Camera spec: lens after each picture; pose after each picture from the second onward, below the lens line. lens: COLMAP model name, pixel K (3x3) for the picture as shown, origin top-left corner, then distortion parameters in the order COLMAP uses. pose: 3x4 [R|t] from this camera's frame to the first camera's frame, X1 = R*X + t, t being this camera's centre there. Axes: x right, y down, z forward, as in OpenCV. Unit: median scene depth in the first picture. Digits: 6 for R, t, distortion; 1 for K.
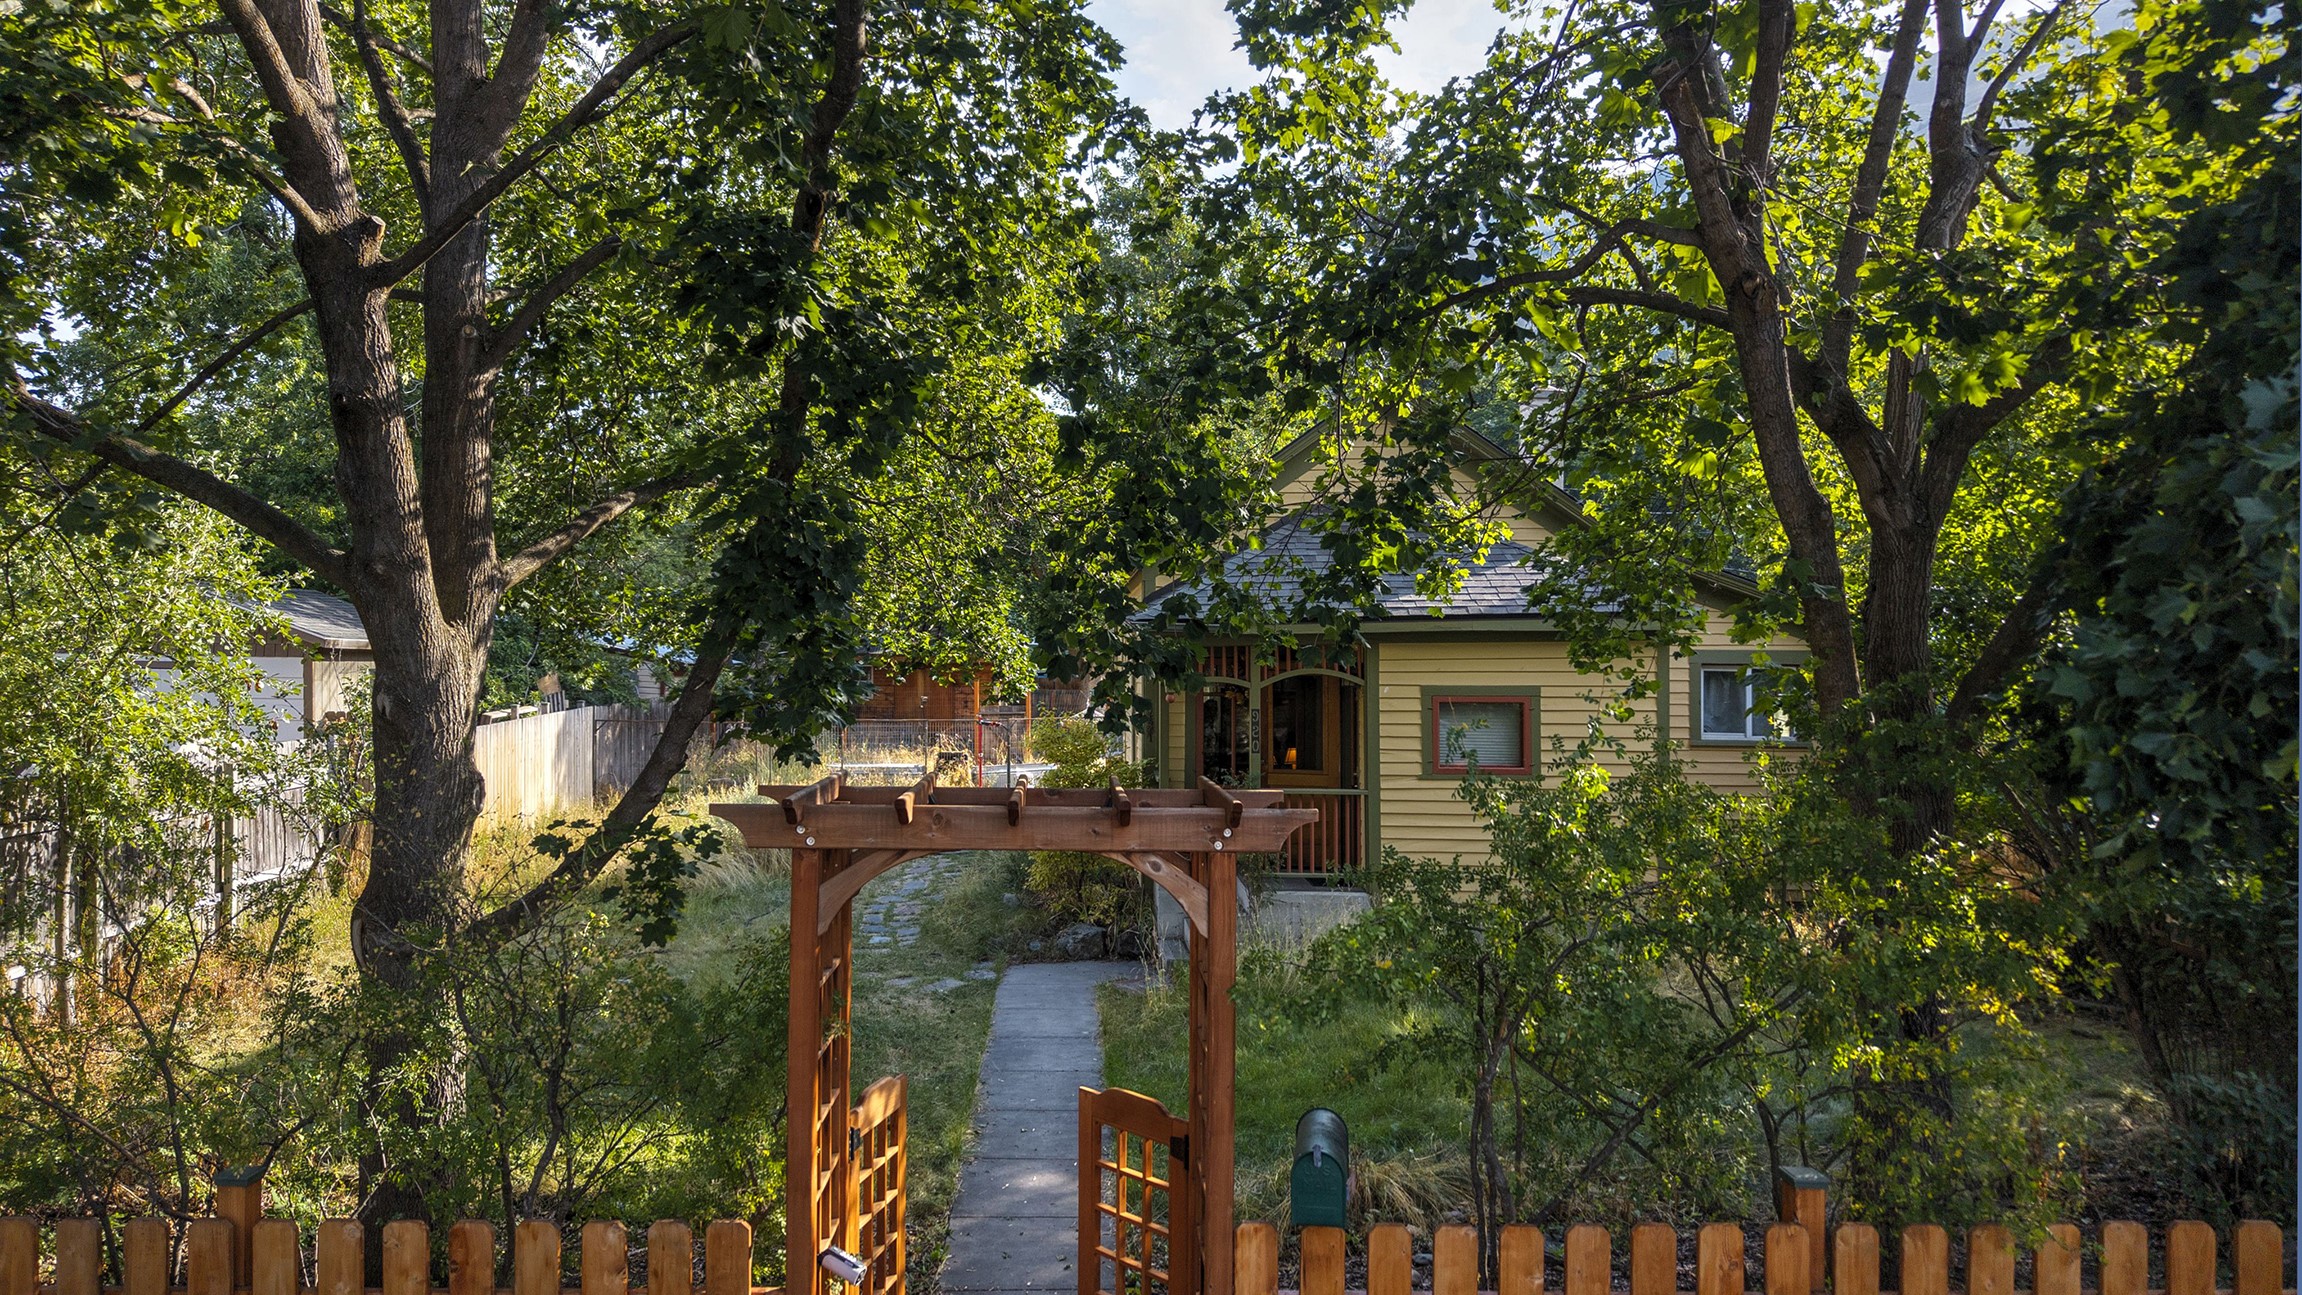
lens RADIAL K [[1683.5, 0, 1151.0], [0, 1683.5, 647.5], [0, 0, 1]] dist [-0.000595, -0.001015]
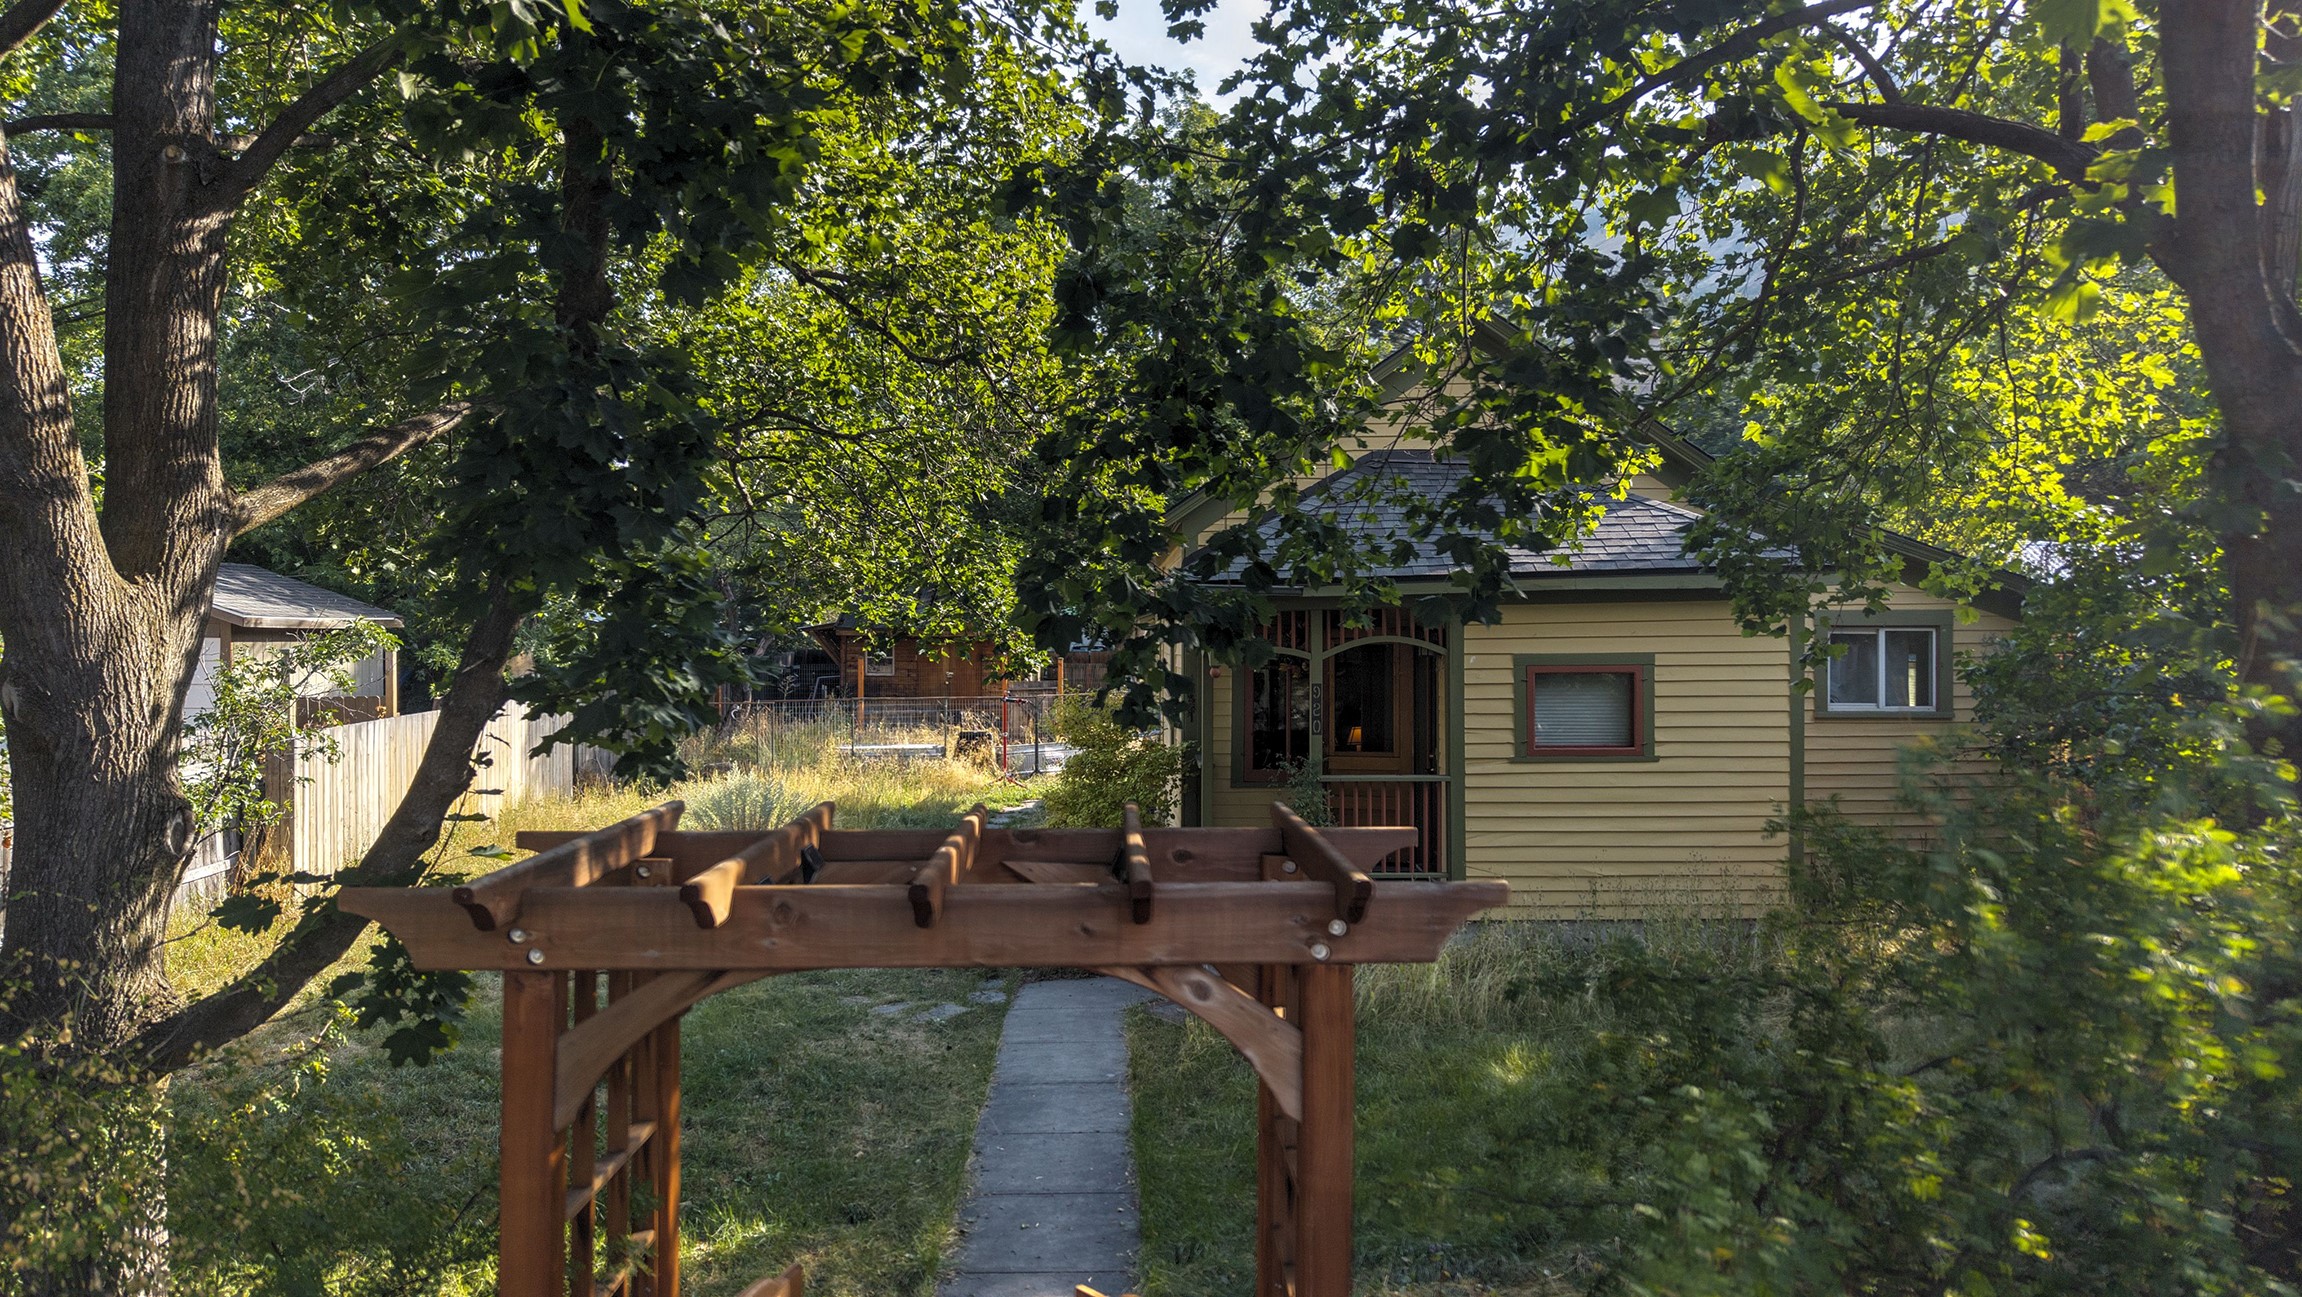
lens RADIAL K [[1652.6, 0, 786.7], [0, 1652.6, 757.2], [0, 0, 1]] dist [0.001835, 0.001540]
pose [[0.971216, 0.002032, -0.238190, -0.000094], [0.017272, 0.996731, 0.078928, 0.005905], [0.237572, -0.080771, 0.968006, 0.256970]]
